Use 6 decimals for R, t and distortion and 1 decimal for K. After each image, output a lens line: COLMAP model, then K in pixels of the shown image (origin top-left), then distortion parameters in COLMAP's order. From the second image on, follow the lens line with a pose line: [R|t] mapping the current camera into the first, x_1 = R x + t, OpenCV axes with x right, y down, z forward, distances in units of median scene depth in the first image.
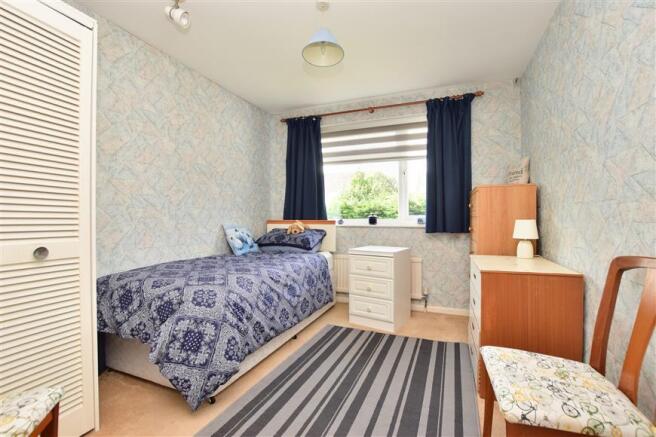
lens RADIAL K [[292.7, 0, 329.4], [0, 292.7, 220.1], [0, 0, 1]] dist [-0.037665, 0.006013]
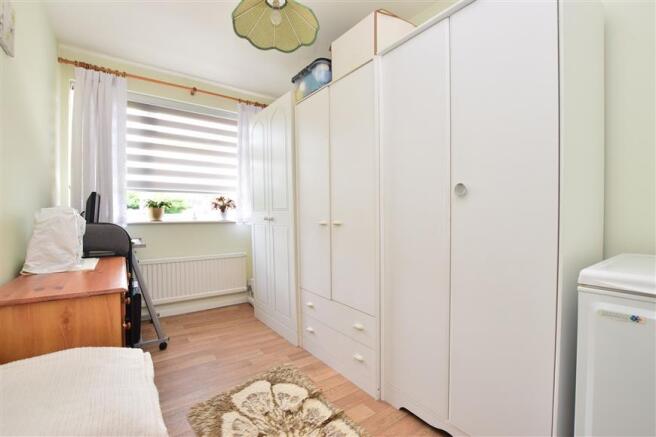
lens RADIAL K [[292.7, 0, 329.4], [0, 292.7, 220.1], [0, 0, 1]] dist [-0.037665, 0.006013]
pose [[0.517947, -0.025161, 0.855043, -0.309211], [0.001299, 0.999589, 0.028627, -0.009529], [-0.855412, -0.013717, 0.517767, 0.148250]]
